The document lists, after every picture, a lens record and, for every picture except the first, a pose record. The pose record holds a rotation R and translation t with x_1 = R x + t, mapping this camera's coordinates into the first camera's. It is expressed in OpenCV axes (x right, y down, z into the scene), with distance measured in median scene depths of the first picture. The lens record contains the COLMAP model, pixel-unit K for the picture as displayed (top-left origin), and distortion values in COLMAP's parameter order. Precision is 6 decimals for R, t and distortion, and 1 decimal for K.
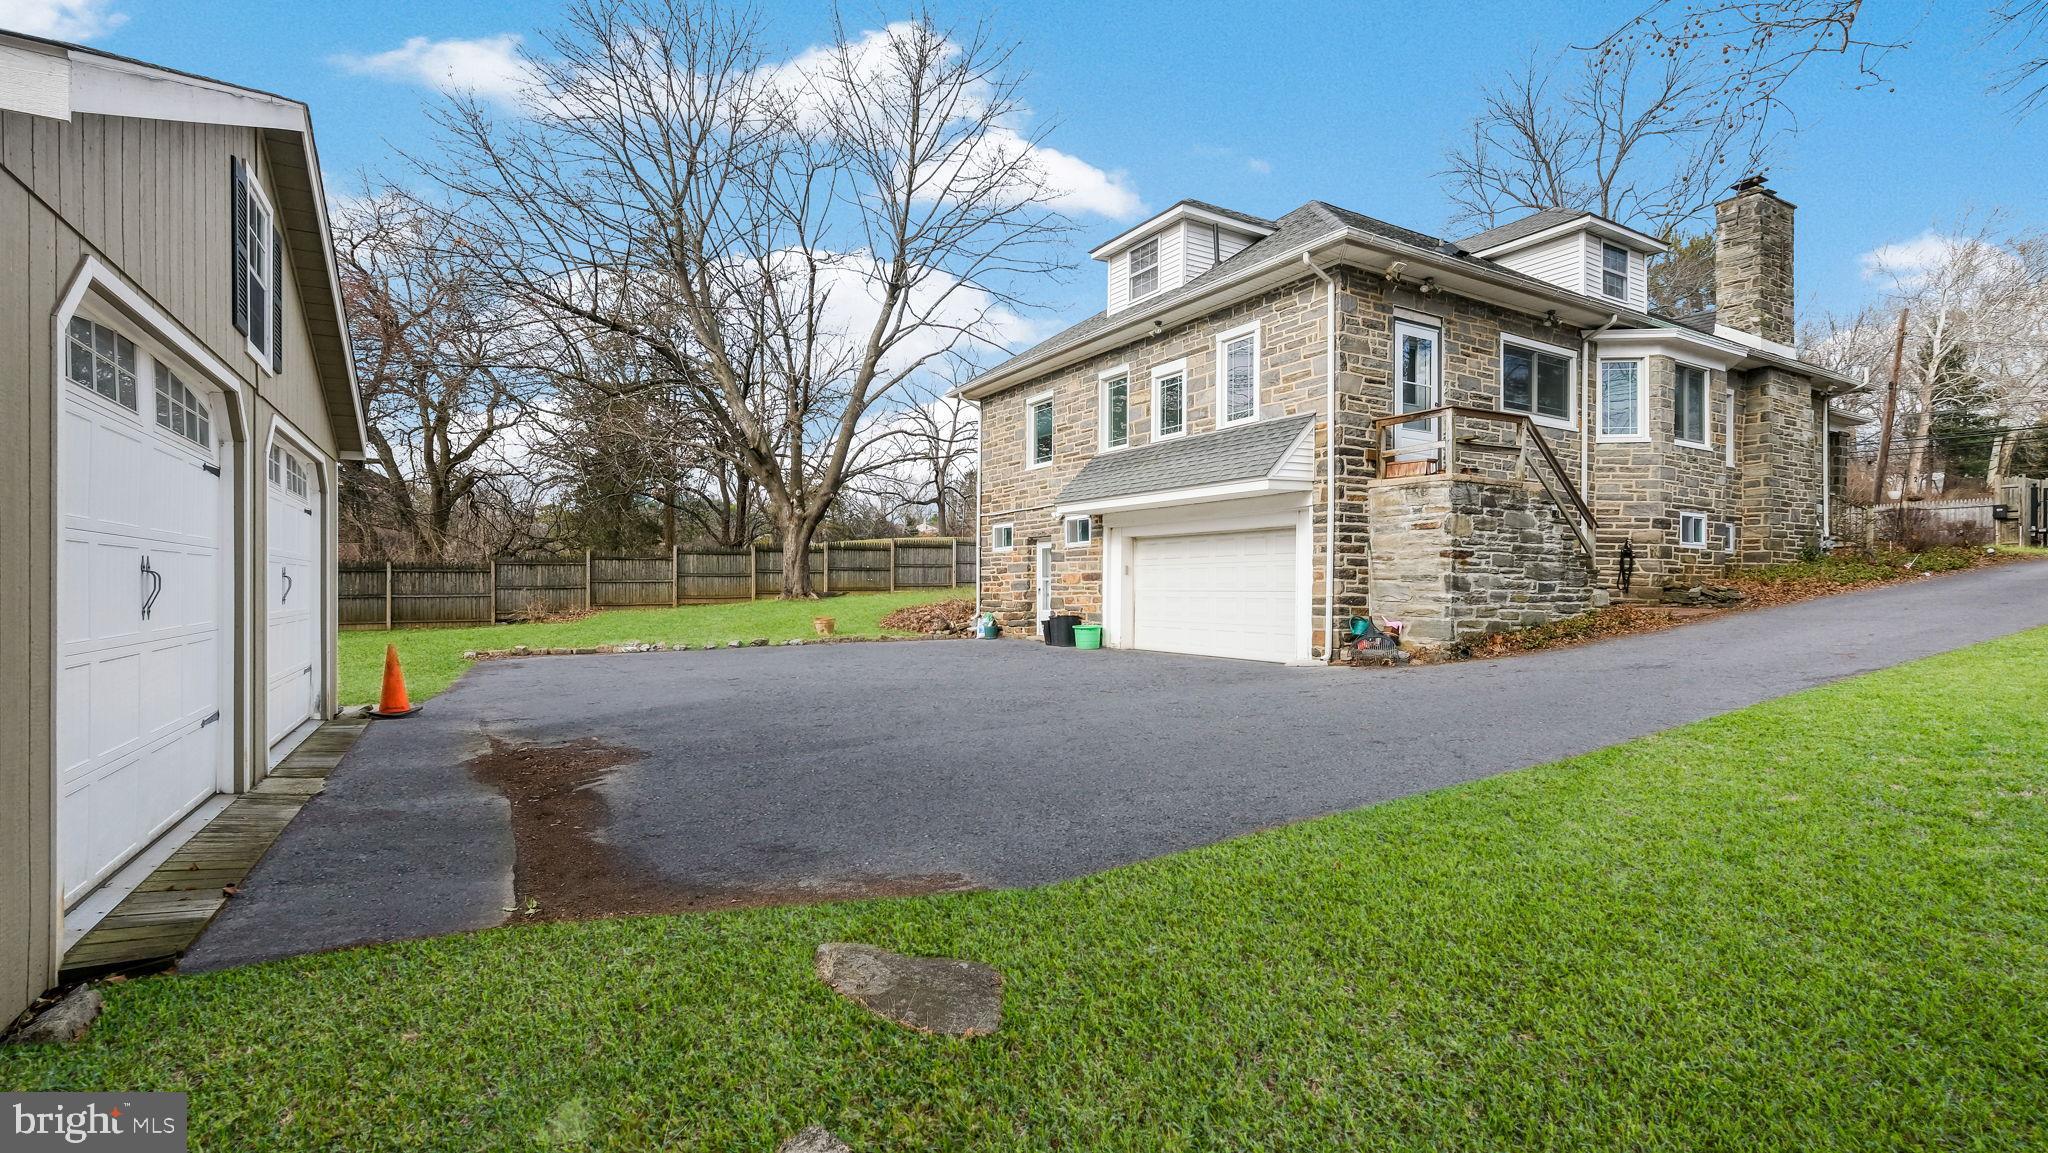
lens RADIAL K [[917.1, 0, 1024.0], [0, 917.1, 576.5], [0, 0, 1]] dist [-0.001612, -0.000061]
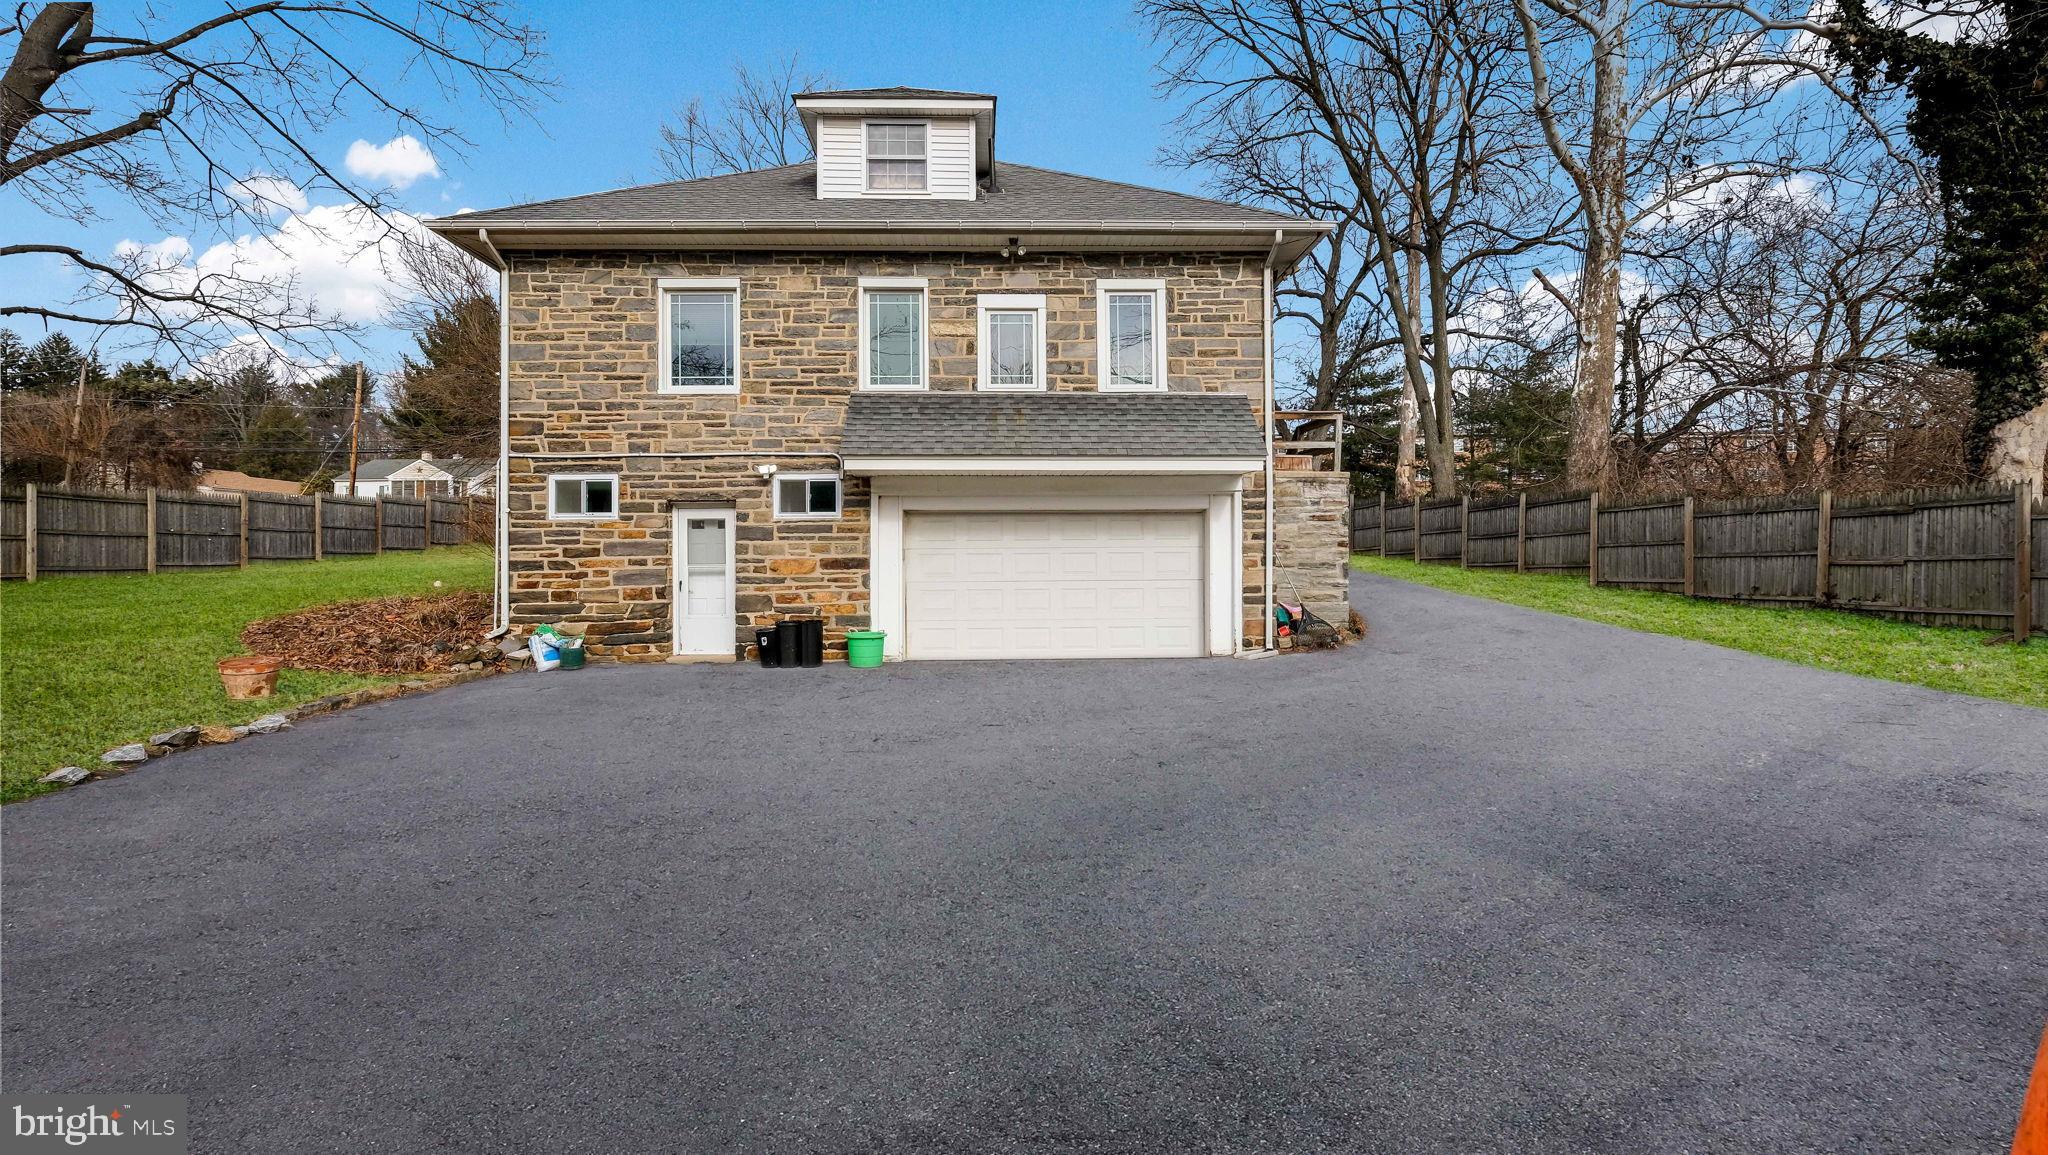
lens RADIAL K [[905.5, 0, 1021.1], [0, 905.5, 556.5], [0, 0, 1]] dist [0.002916, 0.000525]
pose [[0.489370, 0.003328, 0.872070, -0.485188], [-0.002723, 0.999994, -0.002288, -0.004076], [-0.872072, -0.001255, 0.489376, 0.564982]]
